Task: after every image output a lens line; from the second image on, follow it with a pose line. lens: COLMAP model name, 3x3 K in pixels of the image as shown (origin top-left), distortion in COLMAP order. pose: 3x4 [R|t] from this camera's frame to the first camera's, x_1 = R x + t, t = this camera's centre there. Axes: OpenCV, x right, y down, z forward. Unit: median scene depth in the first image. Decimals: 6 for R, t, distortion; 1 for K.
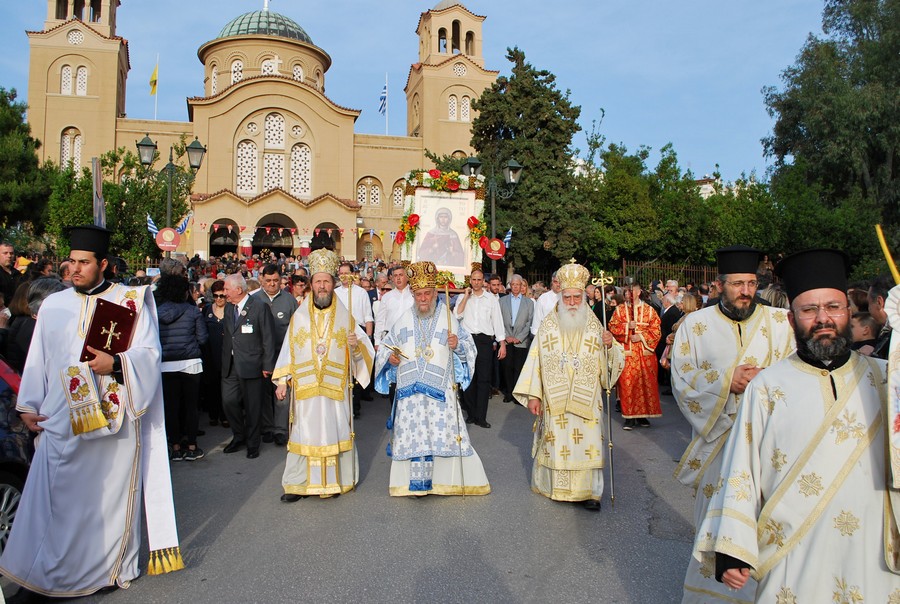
lens RADIAL K [[787.0, 0, 452.9], [0, 787.0, 300.9], [0, 0, 1]] dist [-0.080186, -0.002989]
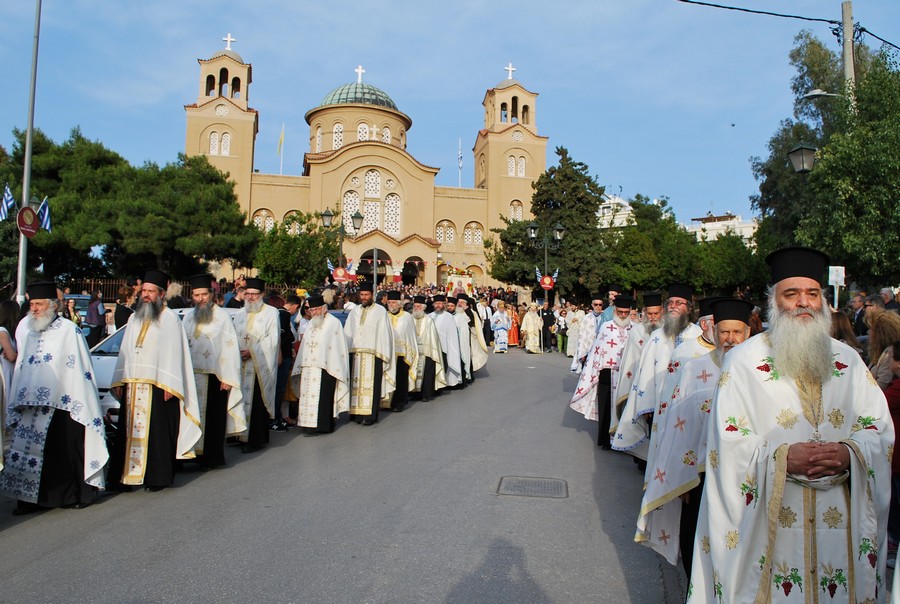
lens RADIAL K [[728.8, 0, 489.8], [0, 728.8, 288.4], [0, 0, 1]] dist [-0.091754, -0.001088]
pose [[0.999794, 0.011329, -0.016846, -0.014806], [-0.012065, 0.998949, -0.044230, 0.004079], [0.016327, 0.044424, 0.998879, -0.182776]]
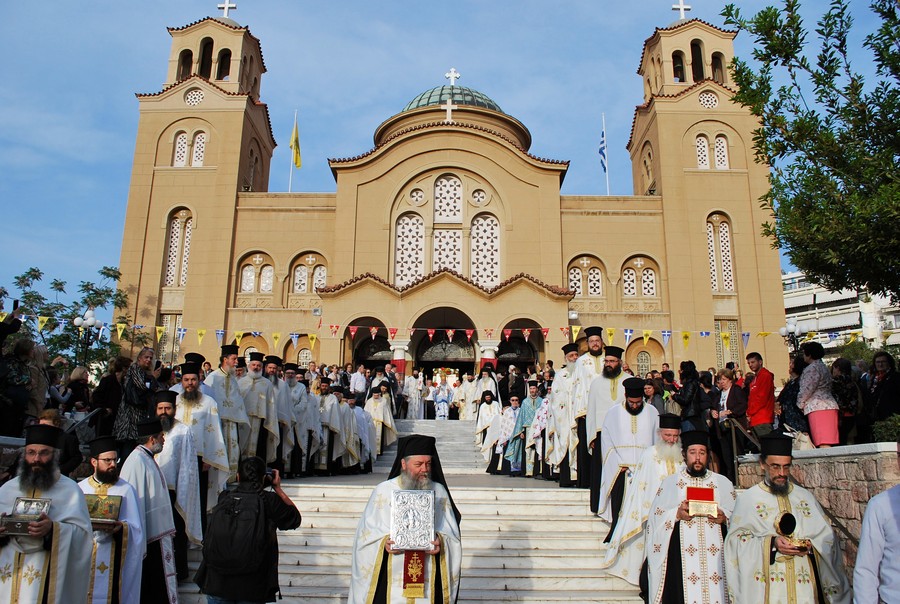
lens RADIAL K [[728.8, 0, 450.5], [0, 728.8, 302.3], [0, 0, 1]] dist [-0.091754, -0.001088]
pose [[0.958704, -0.052821, -0.279458, -0.047617], [0.003542, 0.984743, -0.173976, -0.009917], [0.284384, 0.165802, 0.944265, 0.403087]]
